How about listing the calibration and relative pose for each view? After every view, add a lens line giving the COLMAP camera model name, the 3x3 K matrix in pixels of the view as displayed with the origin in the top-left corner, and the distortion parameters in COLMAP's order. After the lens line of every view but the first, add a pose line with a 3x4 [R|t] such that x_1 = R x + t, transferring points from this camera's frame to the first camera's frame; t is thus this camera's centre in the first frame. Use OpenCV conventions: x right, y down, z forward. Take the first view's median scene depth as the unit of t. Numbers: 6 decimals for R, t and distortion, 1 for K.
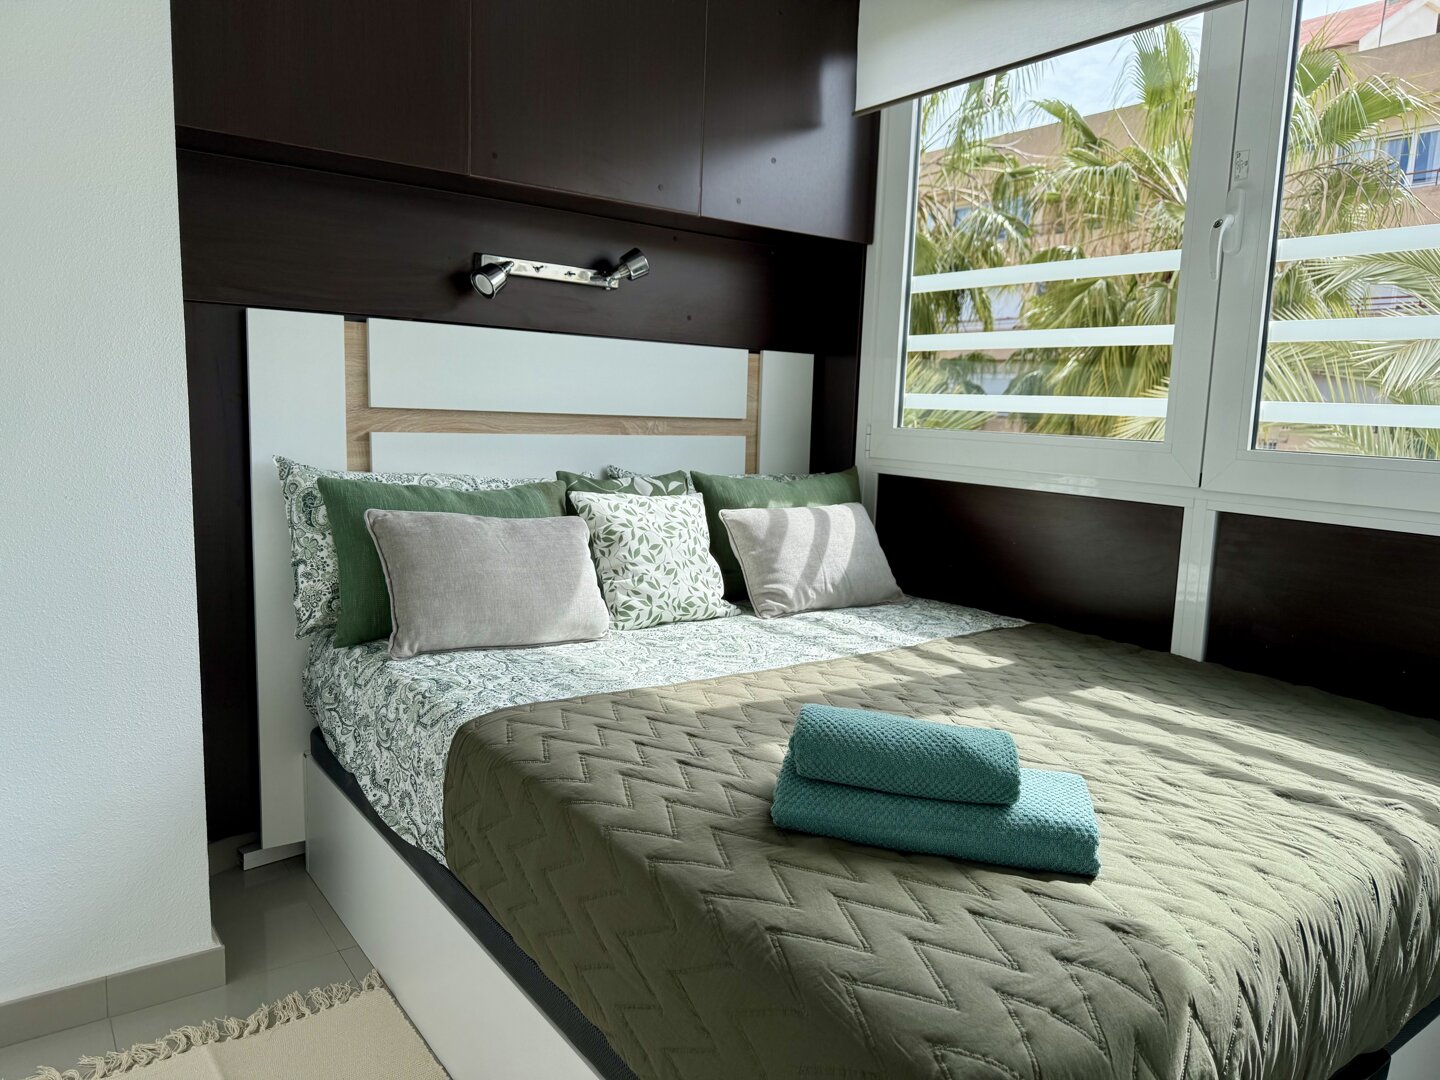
lens RADIAL K [[1019.9, 0, 721.8], [0, 1019.9, 535.9], [0, 0, 1]] dist [0.042904, -0.062912]
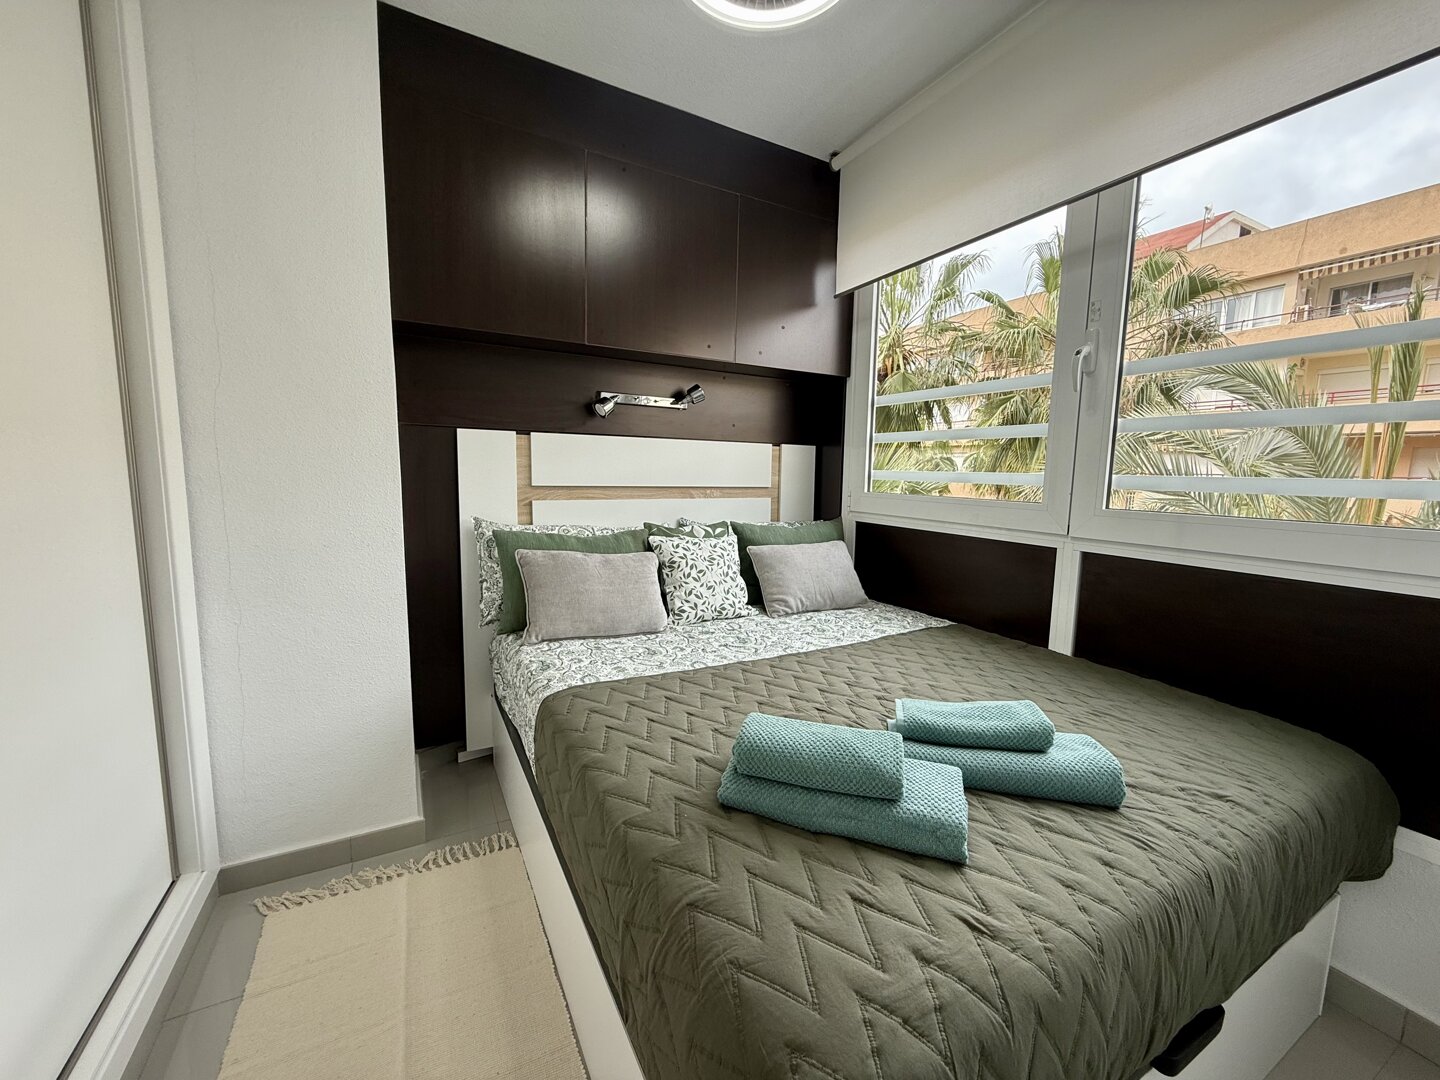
lens RADIAL K [[572.1, 0, 715.6], [0, 572.1, 535.1], [0, 0, 1]] dist [-0.009048, 0.001490]
pose [[0.990398, -0.001124, -0.138238, 0.086496], [-0.001716, 0.999790, -0.020426, -0.030161], [0.138232, 0.020467, 0.990188, 0.141011]]
